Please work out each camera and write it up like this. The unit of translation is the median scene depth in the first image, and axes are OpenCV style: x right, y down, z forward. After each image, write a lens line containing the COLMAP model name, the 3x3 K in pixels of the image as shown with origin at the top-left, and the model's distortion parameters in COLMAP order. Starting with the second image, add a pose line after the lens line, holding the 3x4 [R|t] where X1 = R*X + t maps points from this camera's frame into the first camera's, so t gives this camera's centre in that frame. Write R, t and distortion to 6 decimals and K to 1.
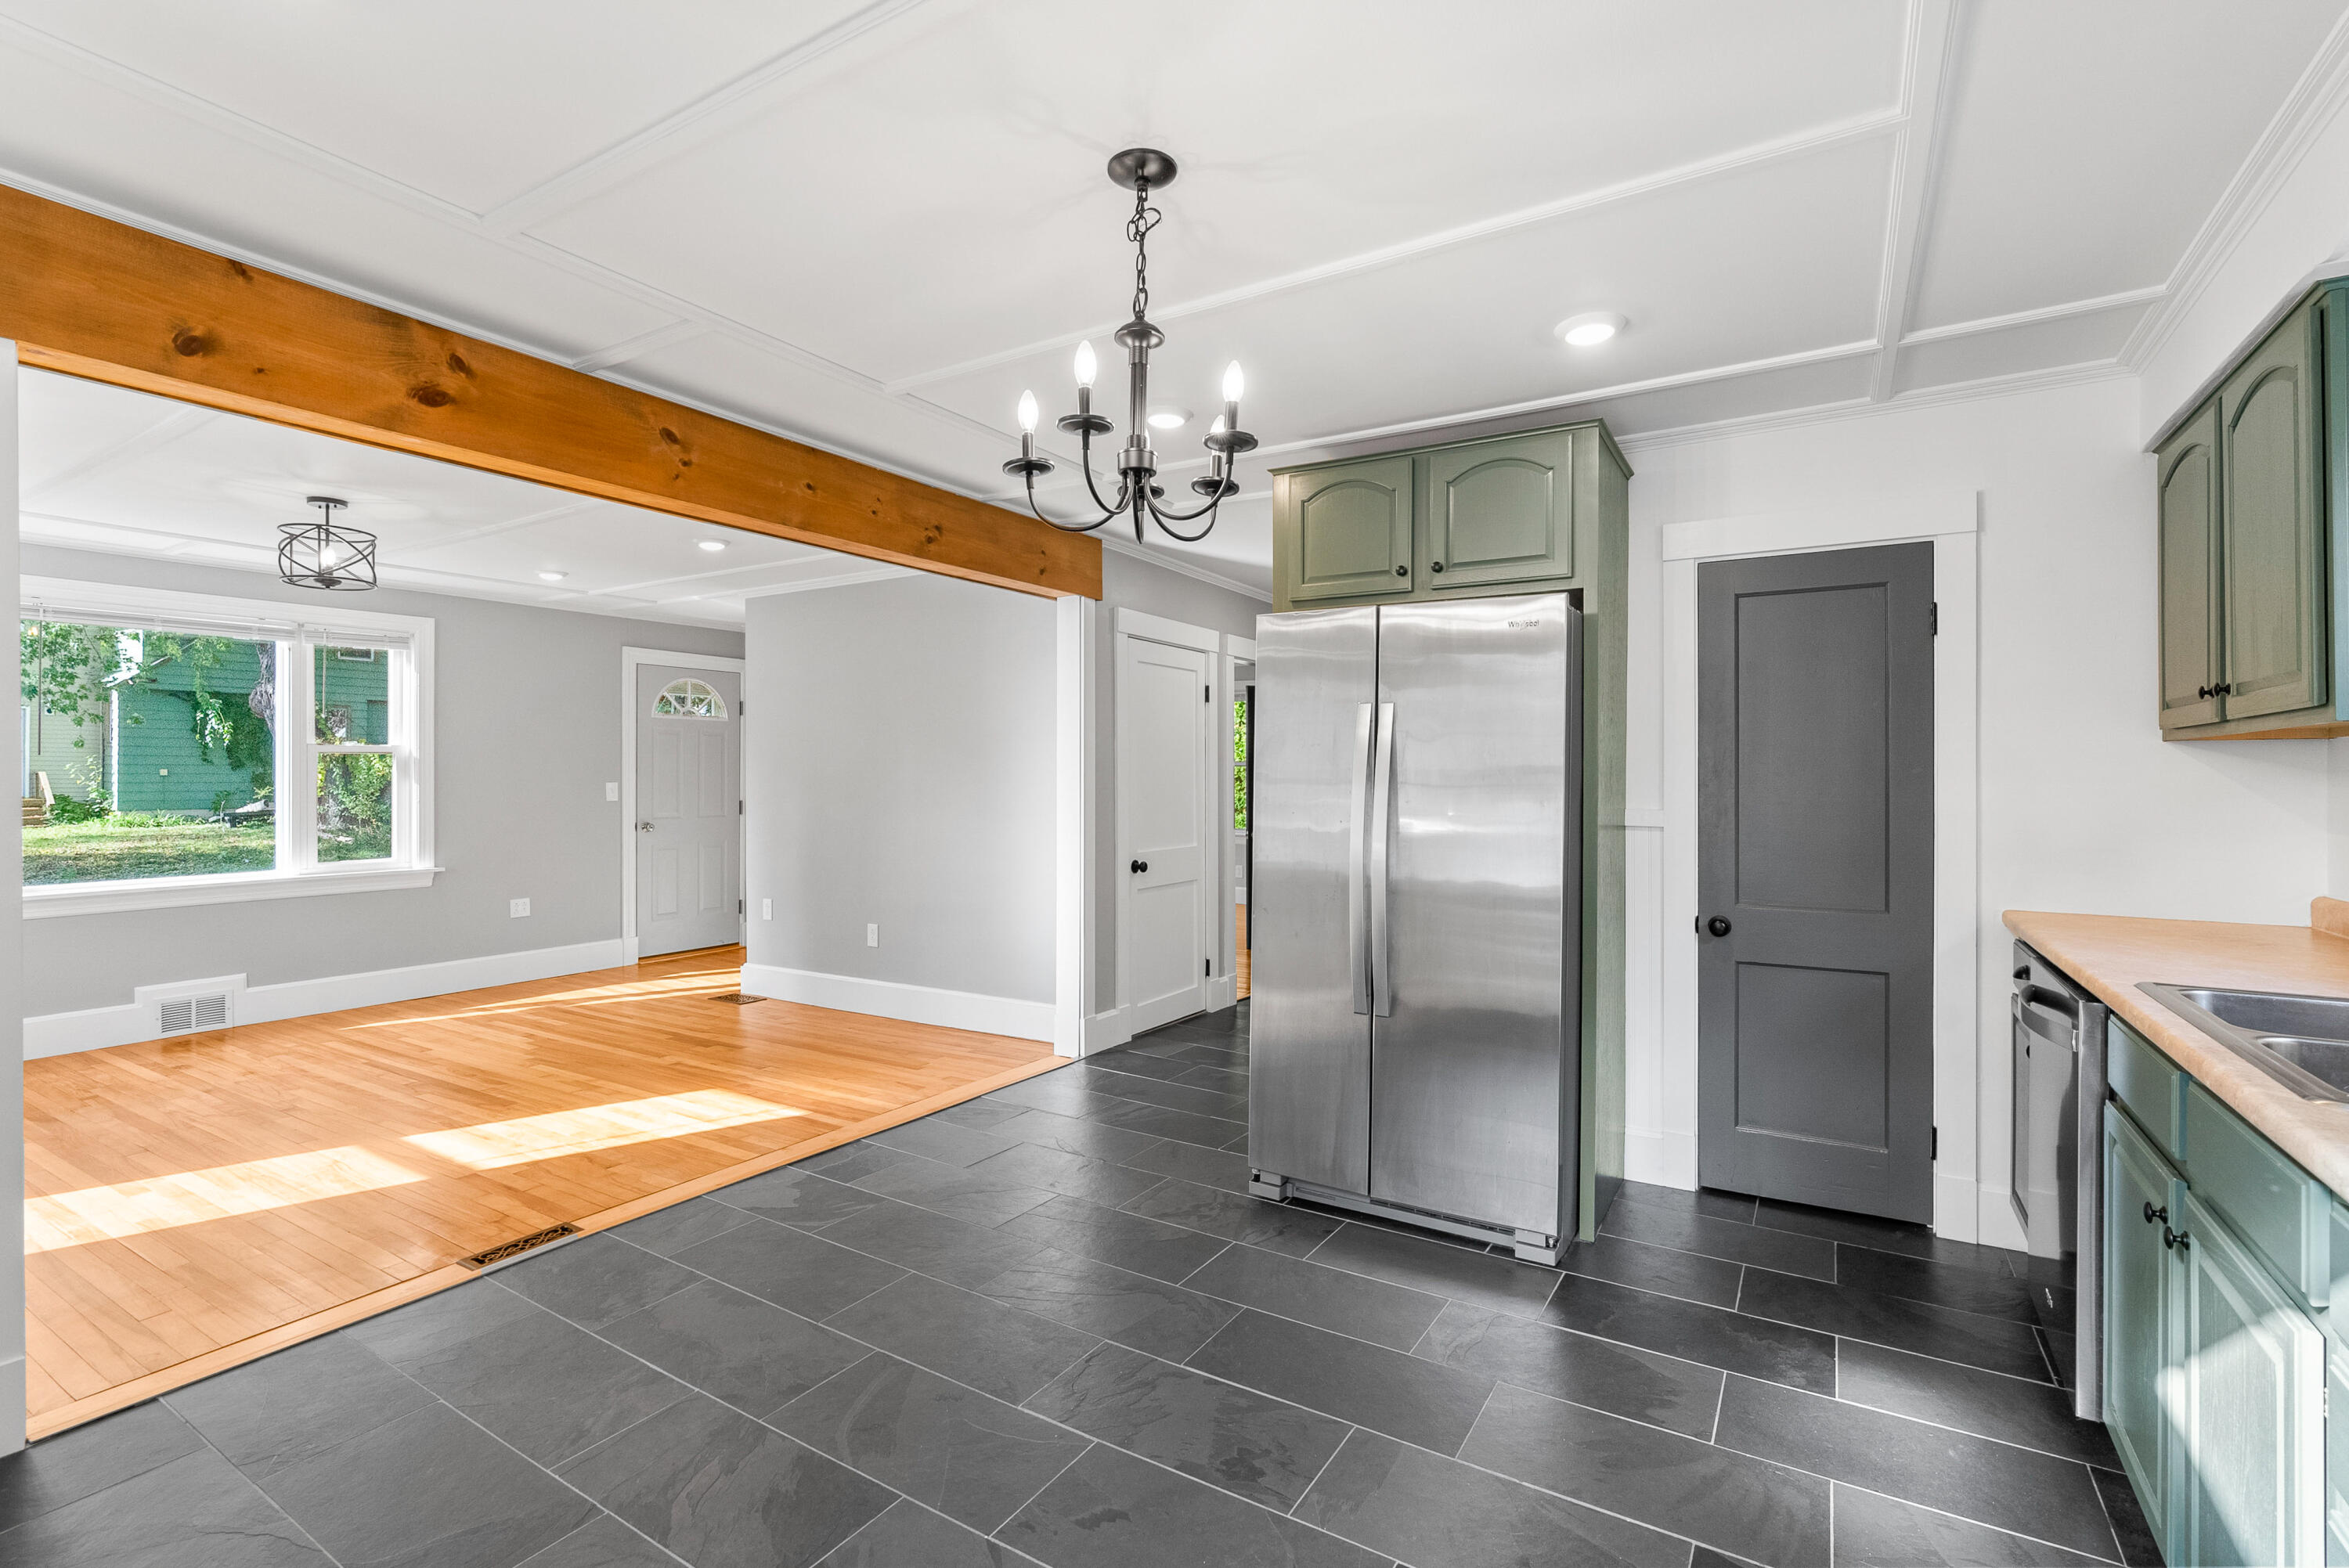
lens RADIAL K [[1064.2, 0, 1187.4], [0, 1064.2, 779.6], [0, 0, 1]] dist [-0.015403, 0.005791]
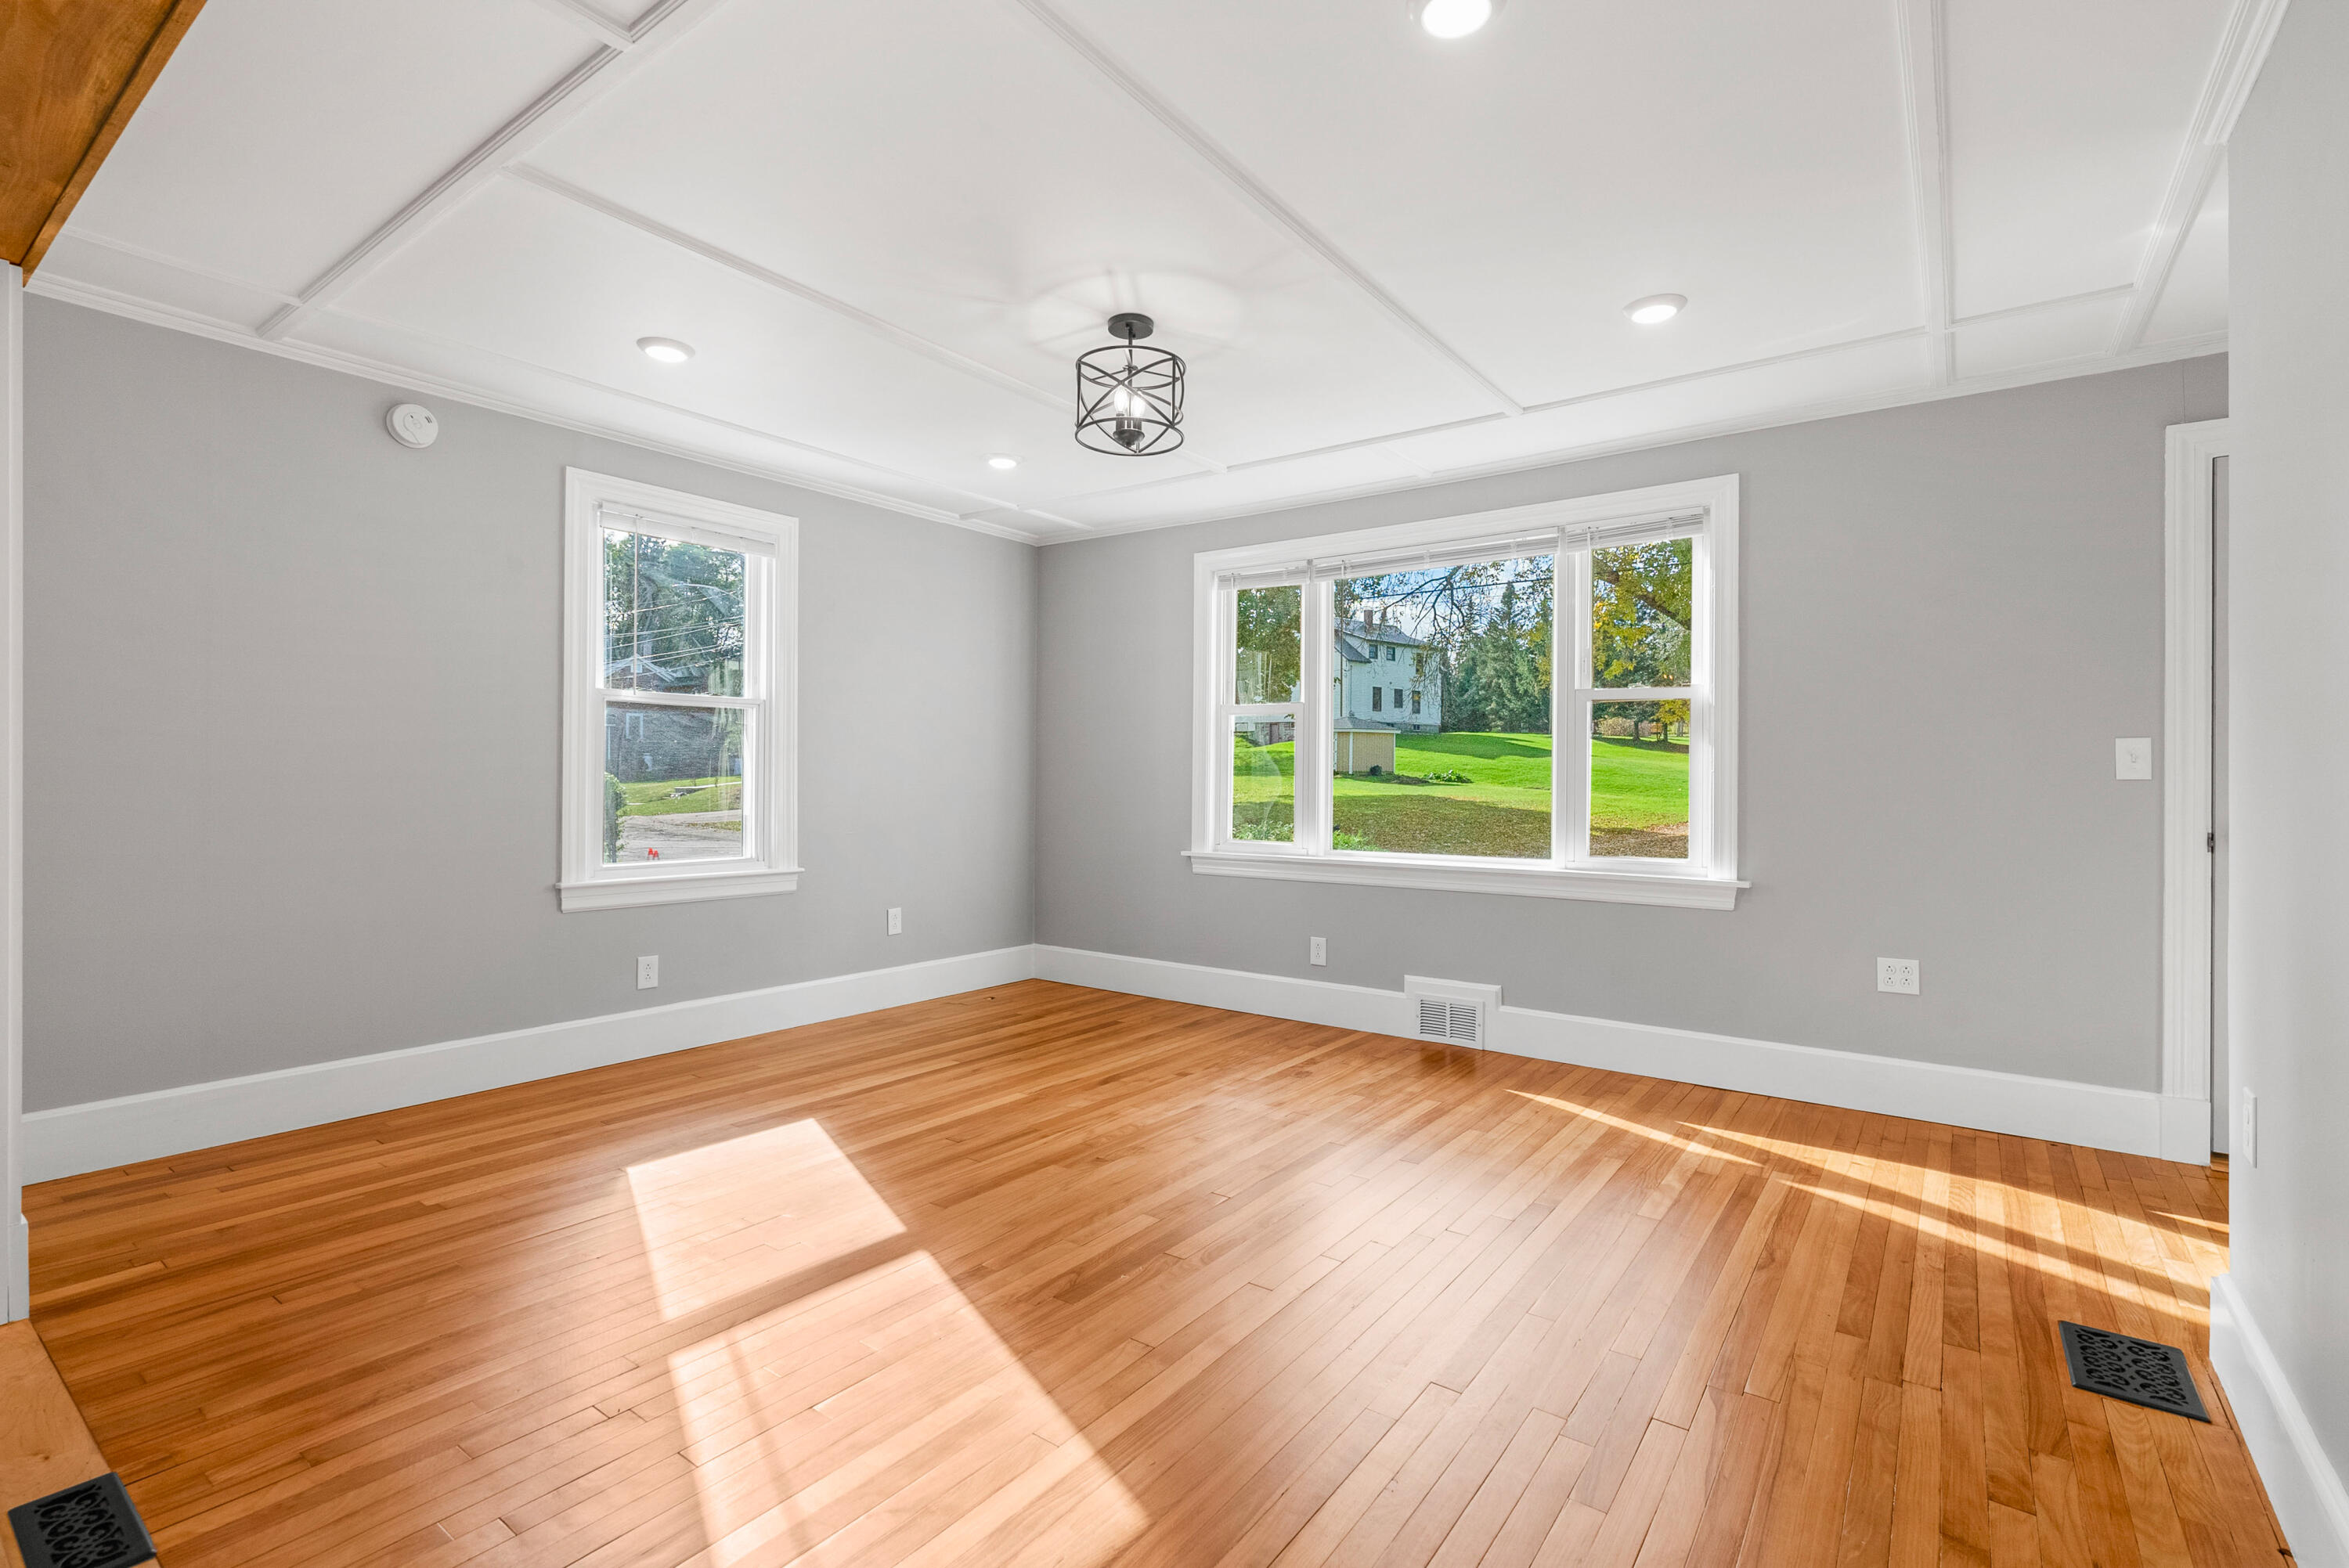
lens RADIAL K [[1064.2, 0, 1186.2], [0, 1064.2, 772.2], [0, 0, 1]] dist [-0.015403, 0.005791]
pose [[-0.094577, -0.006153, -0.995499, -0.144728], [-0.011420, 0.999922, -0.005096, 0.055116], [0.995452, 0.010886, -0.094639, 1.494590]]
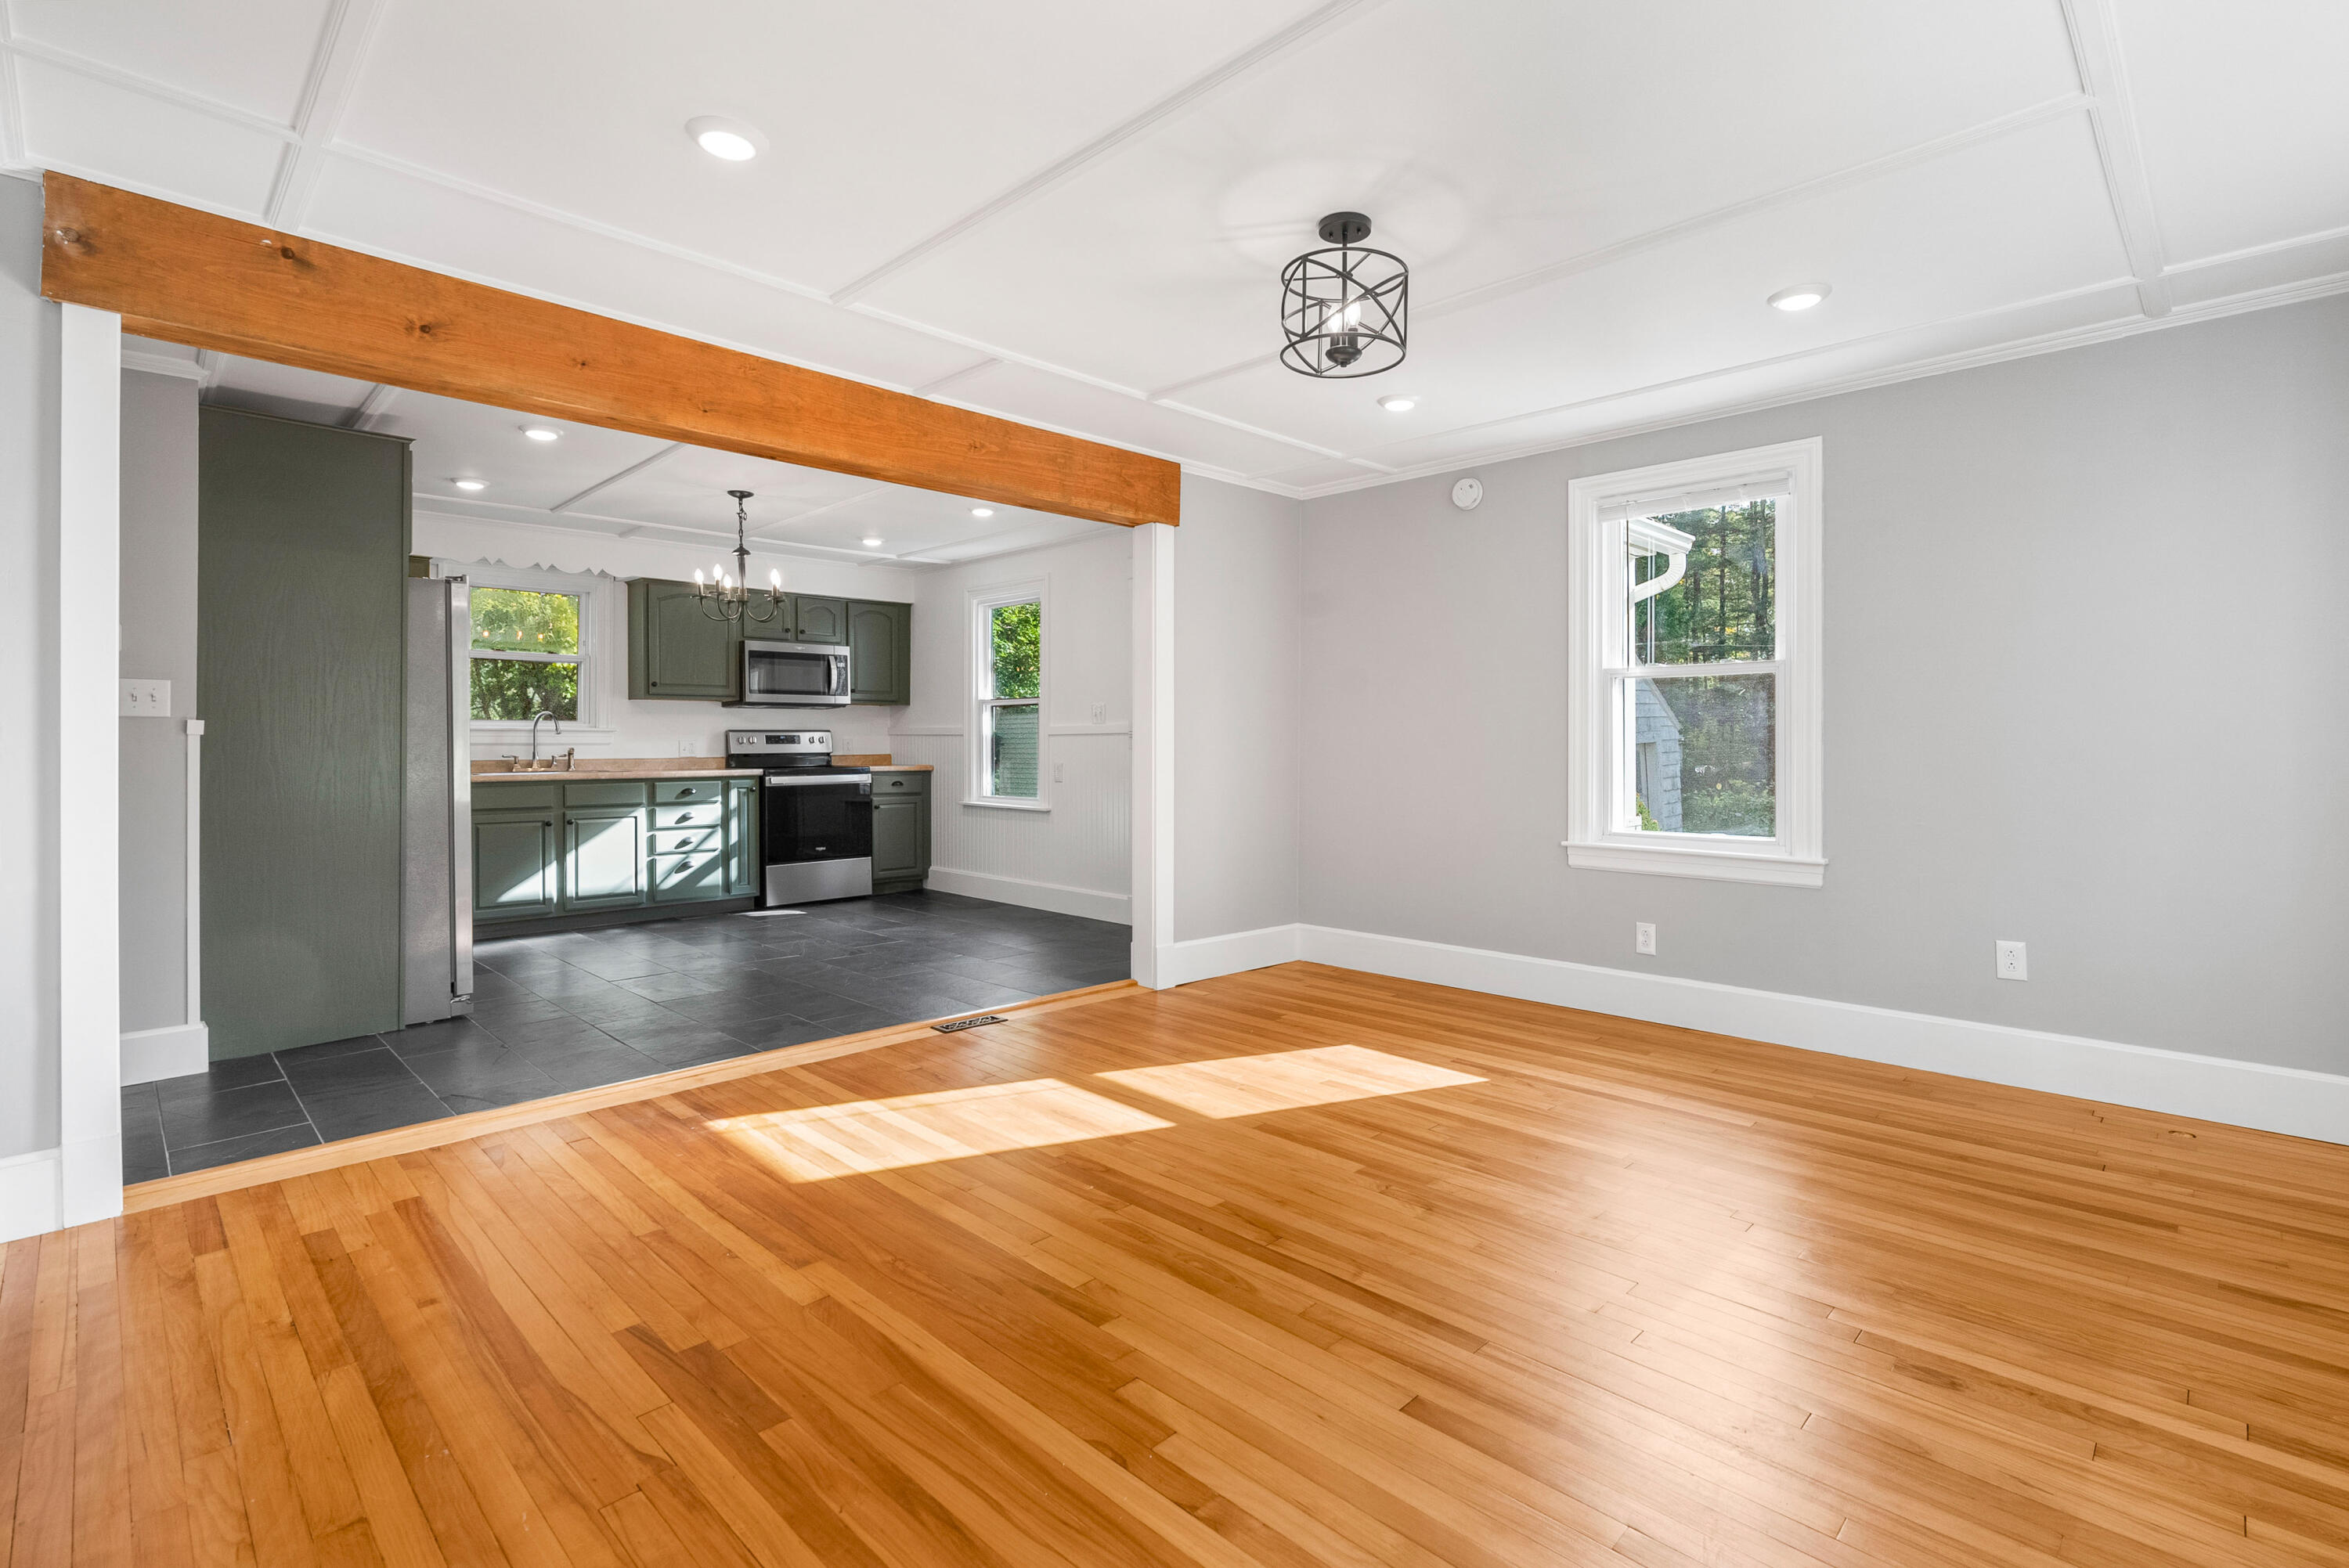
lens RADIAL K [[1064.2, 0, 1175.6], [0, 1064.2, 743.0], [0, 0, 1]] dist [-0.015403, 0.005791]
pose [[-0.971754, -0.002186, 0.235987, -1.157206], [-0.002081, 0.999998, 0.000693, 0.054361], [-0.235988, 0.000183, -0.971756, 2.190434]]
